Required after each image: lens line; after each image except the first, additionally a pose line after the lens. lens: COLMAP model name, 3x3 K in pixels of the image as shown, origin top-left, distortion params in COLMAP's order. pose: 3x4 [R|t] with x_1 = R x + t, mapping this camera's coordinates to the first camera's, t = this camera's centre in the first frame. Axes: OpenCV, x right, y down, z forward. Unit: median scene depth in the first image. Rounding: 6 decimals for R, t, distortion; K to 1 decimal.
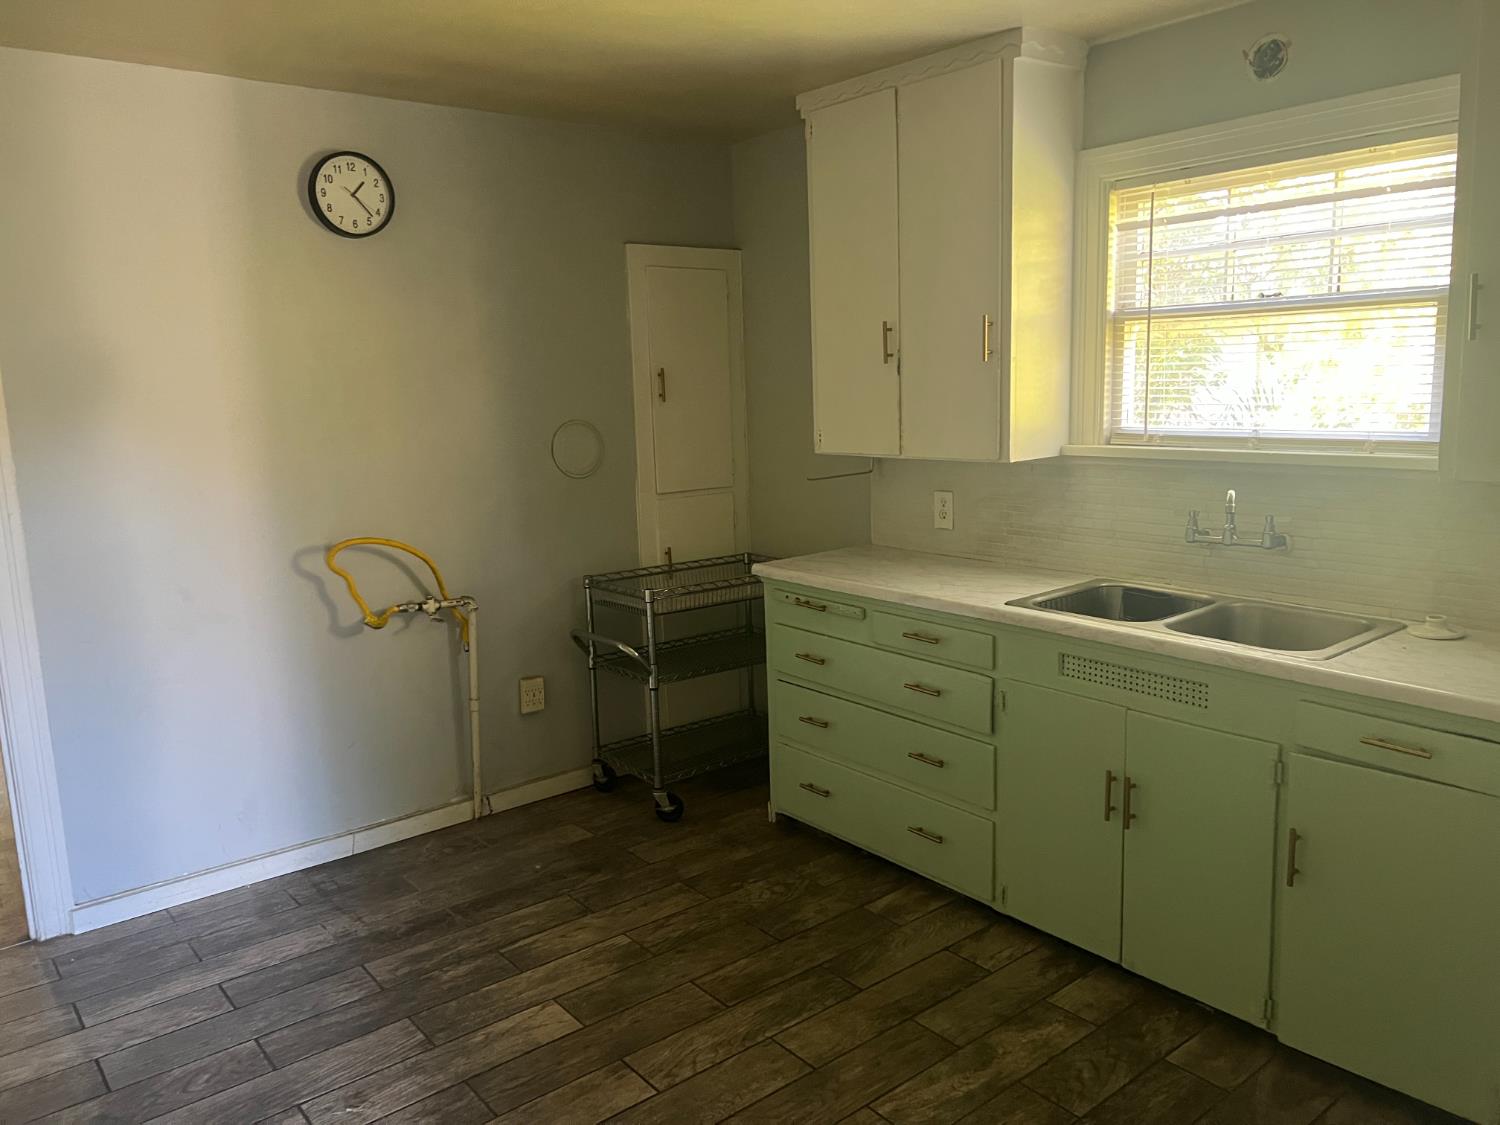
lens RADIAL K [[1146.0, 0, 750.0], [0, 1146.0, 562.5], [0, 0, 1]] dist [0.000342, -0.002325]
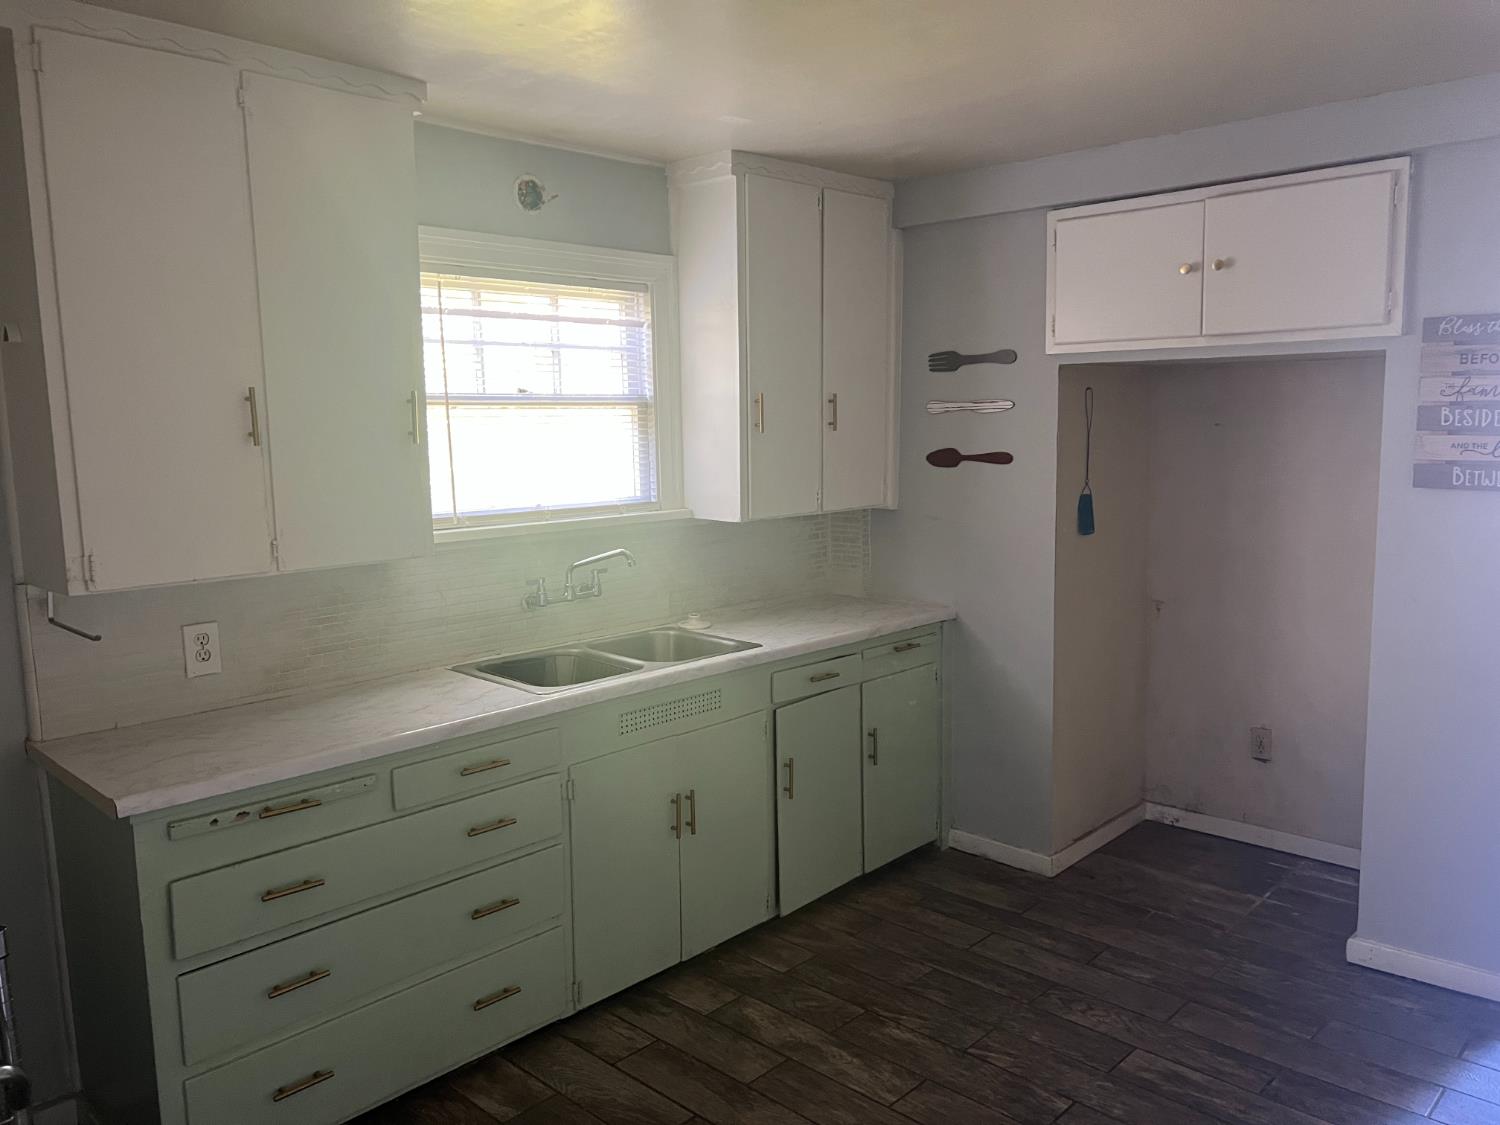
lens RADIAL K [[1119.3, 0, 748.9], [0, 1119.3, 575.4], [0, 0, 1]] dist [0.001957, -0.000872]
pose [[-0.150847, -0.092678, 0.984203, -0.742361], [0.185186, 0.975322, 0.120225, -0.146898], [-0.971057, 0.200396, -0.129962, 0.980980]]
